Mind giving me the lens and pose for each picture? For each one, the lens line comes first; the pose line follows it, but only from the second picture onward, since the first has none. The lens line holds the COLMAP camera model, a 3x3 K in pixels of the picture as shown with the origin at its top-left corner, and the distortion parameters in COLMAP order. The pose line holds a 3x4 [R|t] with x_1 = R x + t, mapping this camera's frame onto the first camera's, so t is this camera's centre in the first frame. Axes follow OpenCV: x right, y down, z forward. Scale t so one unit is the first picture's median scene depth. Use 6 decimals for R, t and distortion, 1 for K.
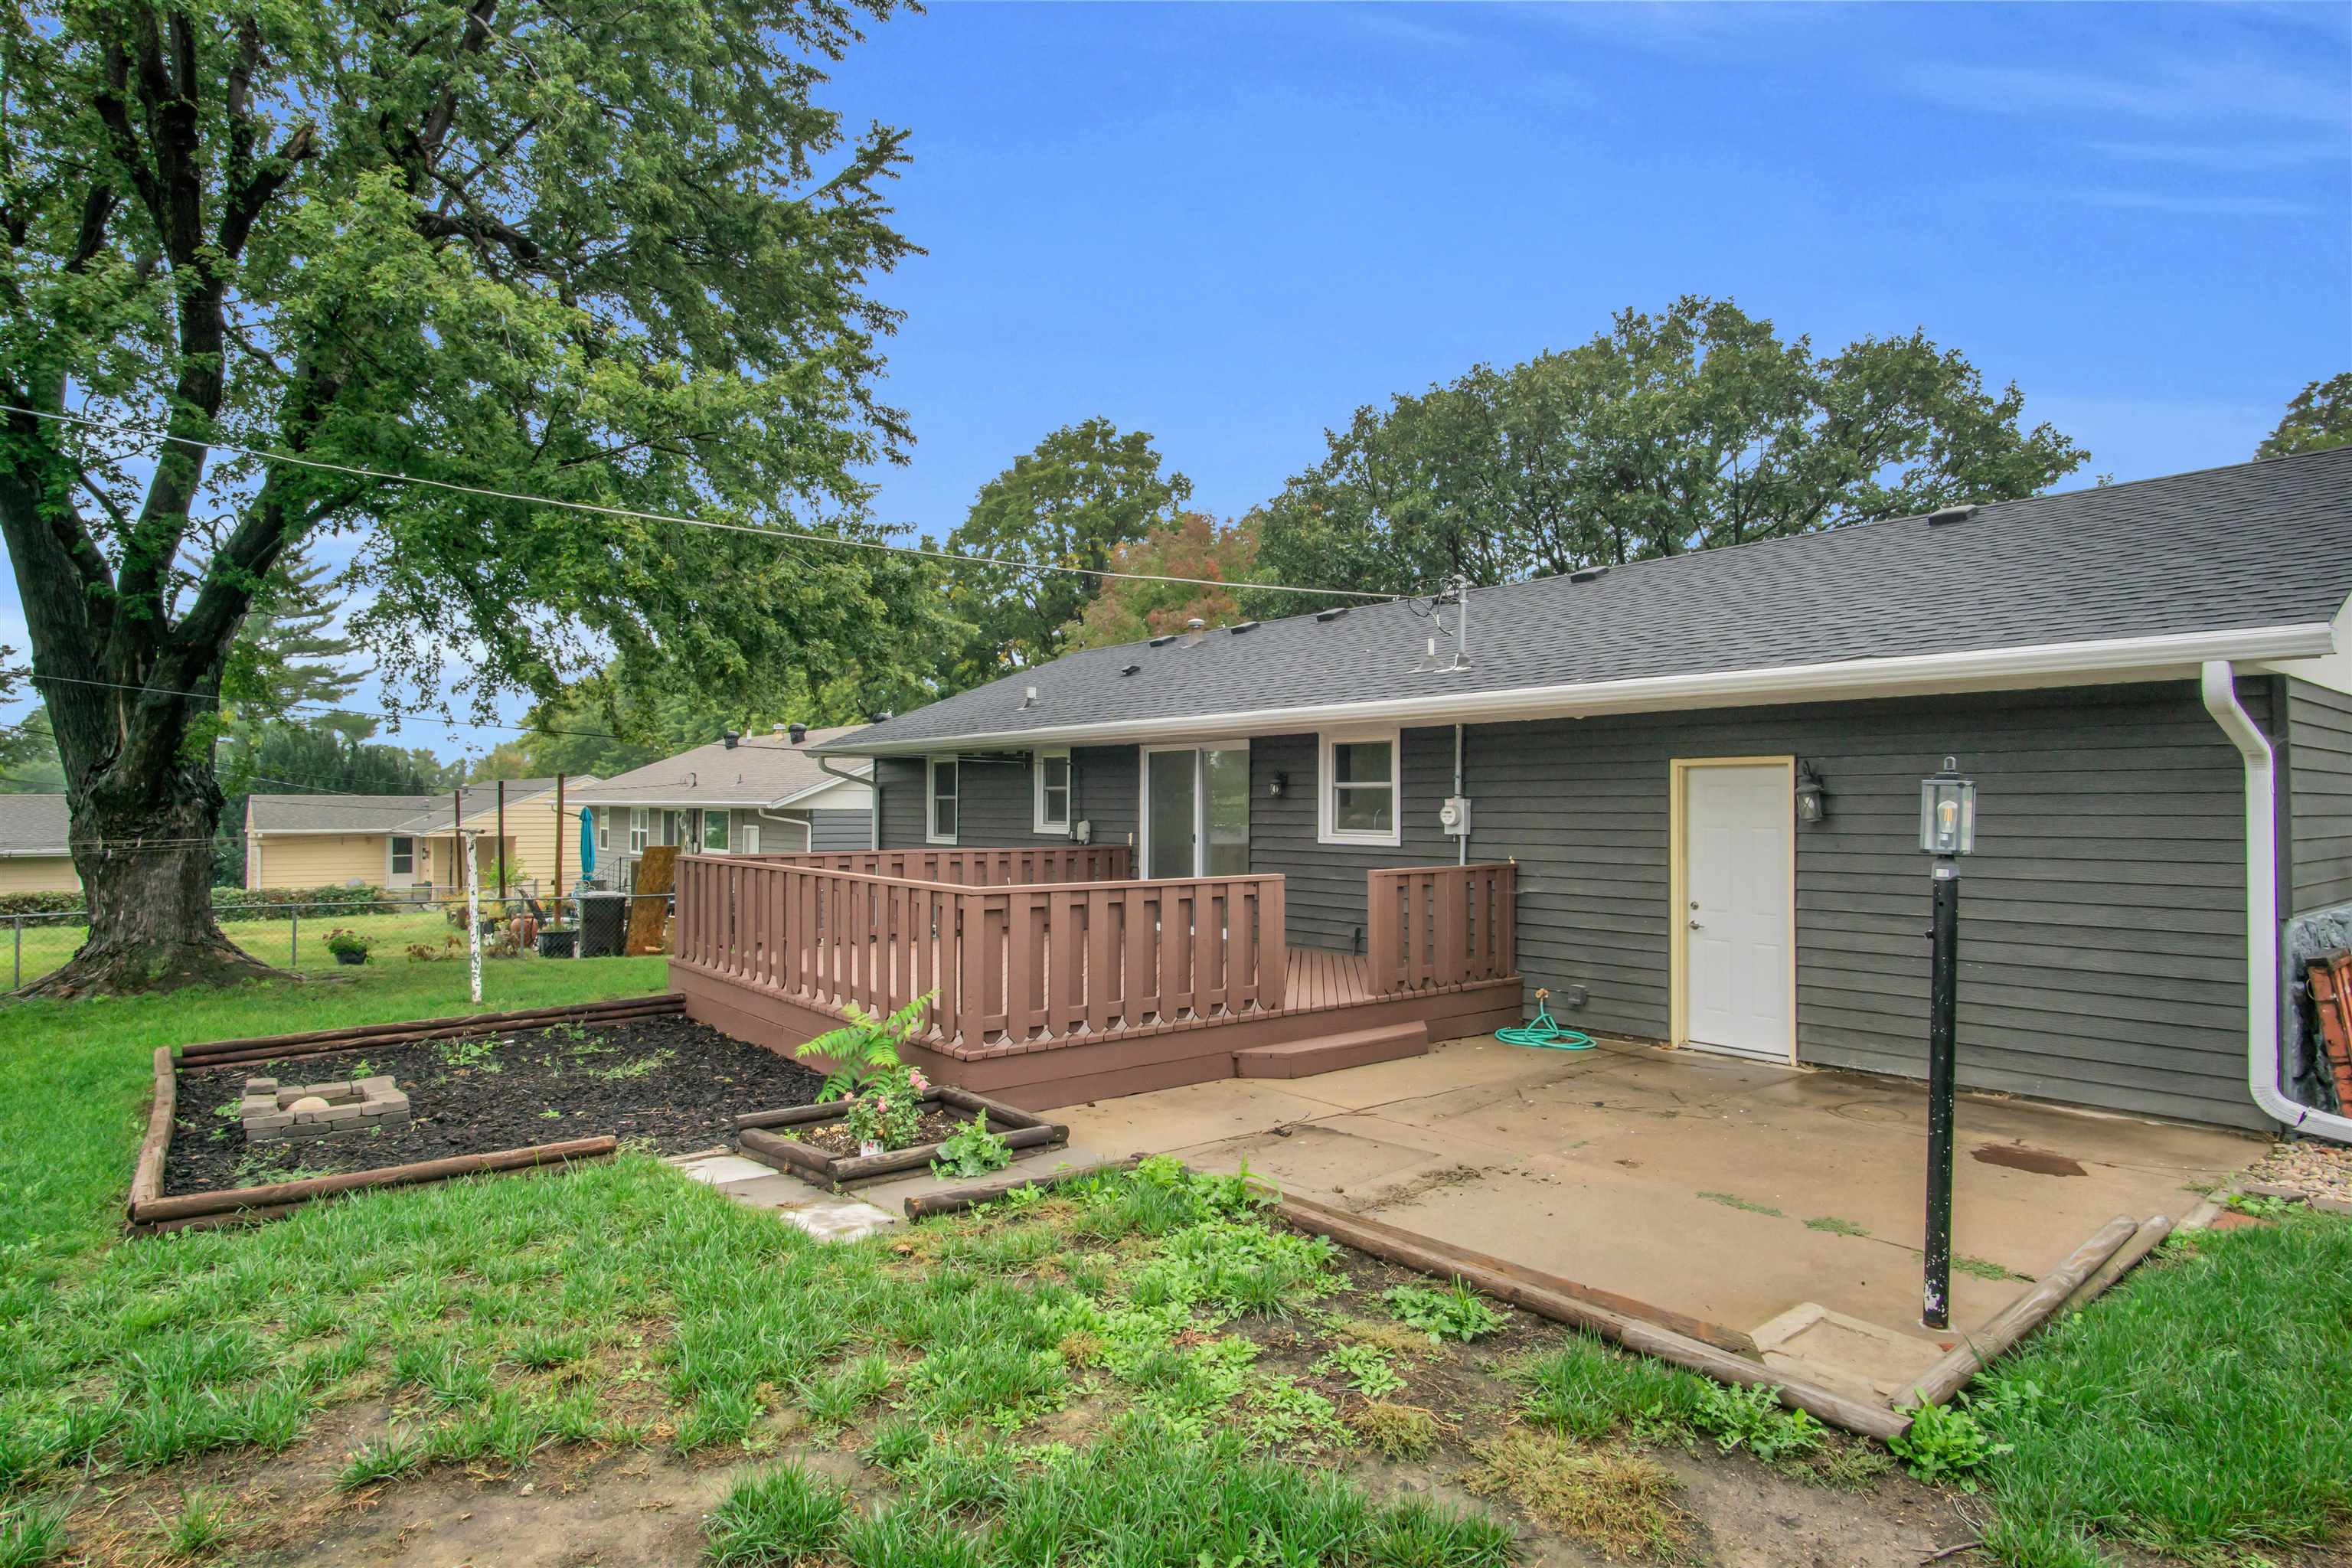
lens RADIAL K [[1282.0, 0, 1175.7], [0, 1282.0, 794.2], [0, 0, 1]] dist [-0.021311, 0.002610]
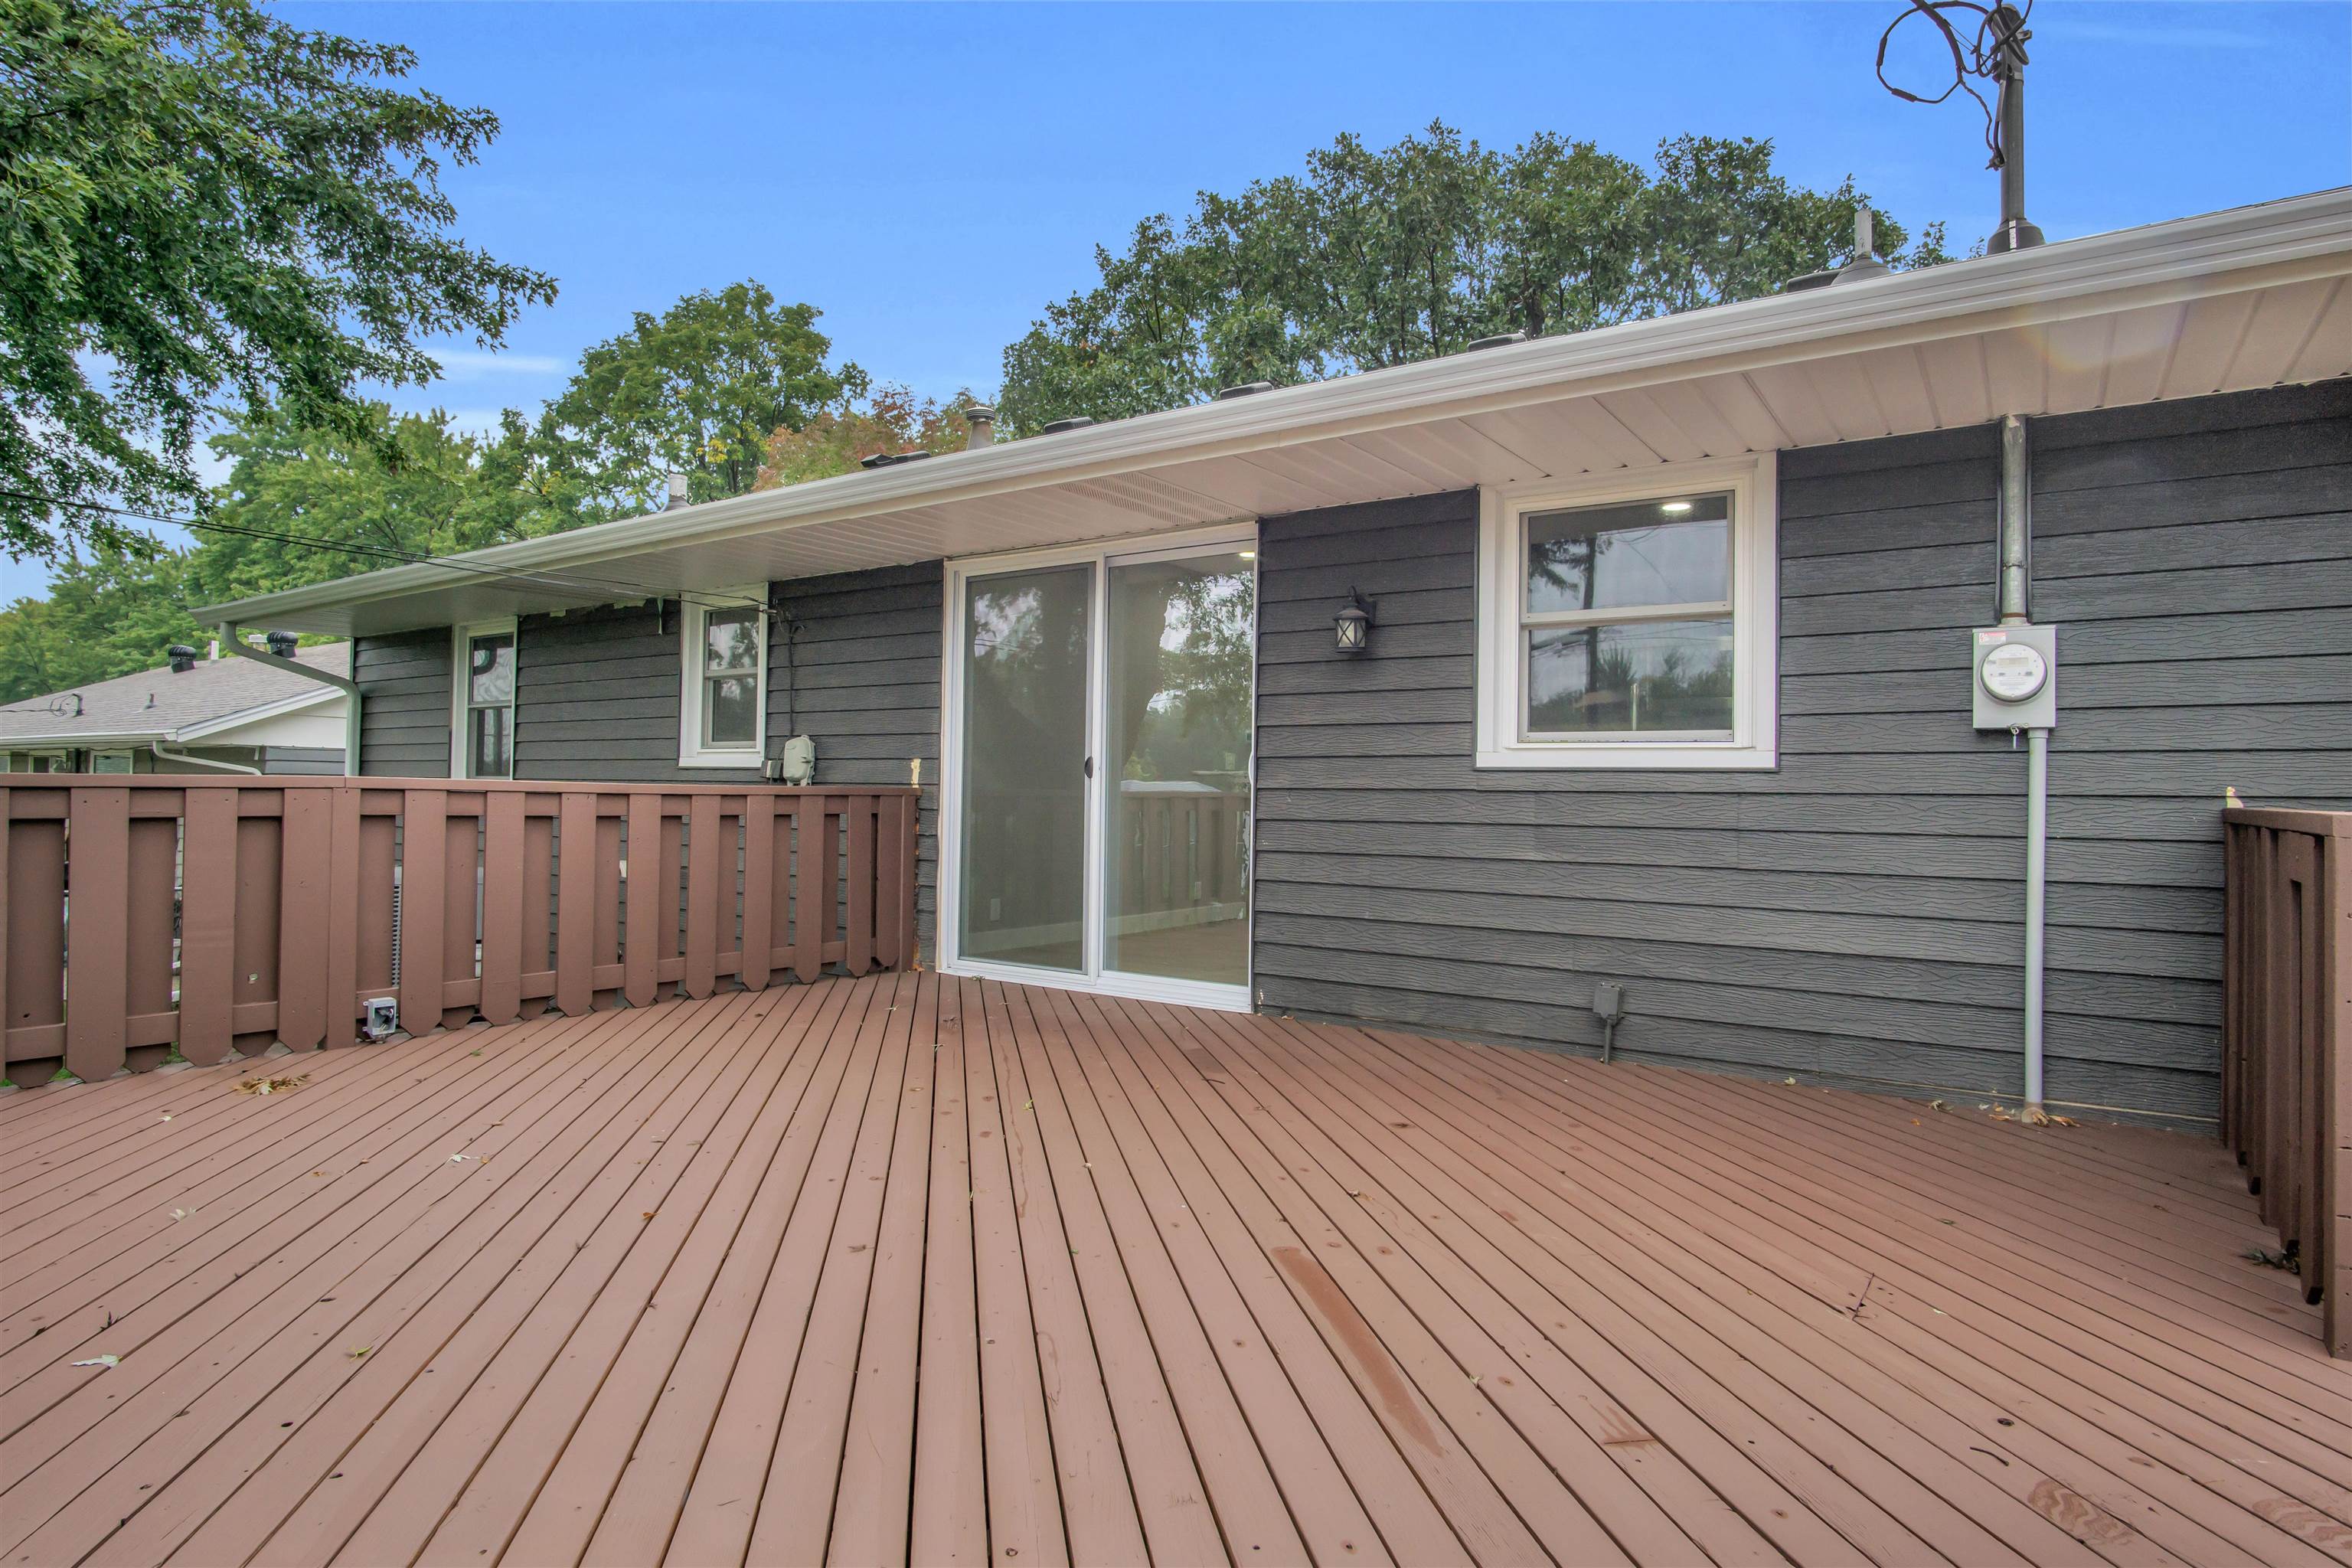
lens RADIAL K [[1282.0, 0, 1178.5], [0, 1282.0, 787.7], [0, 0, 1]] dist [-0.021311, 0.002610]
pose [[0.960199, 0.011989, 0.279059, -0.037537], [-0.014010, 0.999888, 0.005251, 0.018987], [-0.278965, -0.008952, 0.960260, 0.281563]]
